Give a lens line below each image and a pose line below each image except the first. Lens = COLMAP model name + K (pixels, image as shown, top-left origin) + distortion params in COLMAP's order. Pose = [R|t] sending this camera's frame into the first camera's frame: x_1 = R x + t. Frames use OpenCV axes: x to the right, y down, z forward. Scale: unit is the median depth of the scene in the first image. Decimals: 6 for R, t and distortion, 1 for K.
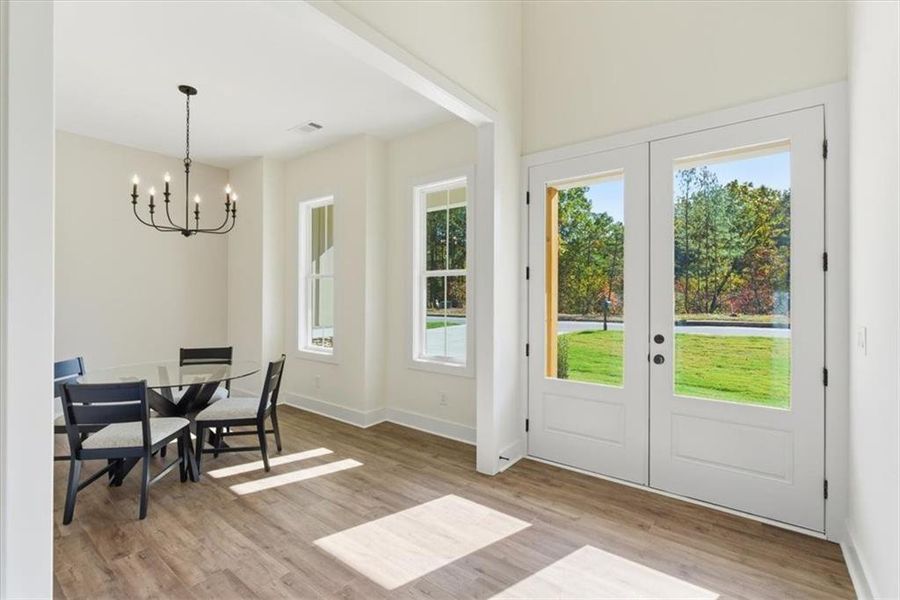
lens RADIAL K [[409.1, 0, 447.6], [0, 409.1, 298.3], [0, 0, 1]] dist [-0.001205, 0.000036]
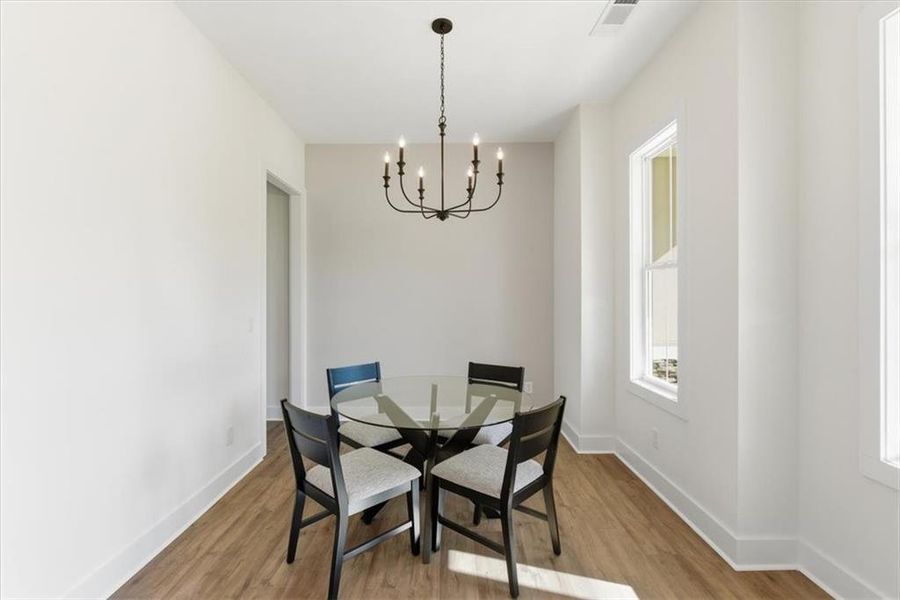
lens RADIAL K [[409.1, 0, 447.6], [0, 409.1, 298.3], [0, 0, 1]] dist [-0.001205, 0.000036]
pose [[0.606044, -0.005030, -0.795415, -0.024945], [-0.000388, 0.999978, -0.006619, -0.000704], [0.795431, 0.004320, 0.606029, 0.462050]]
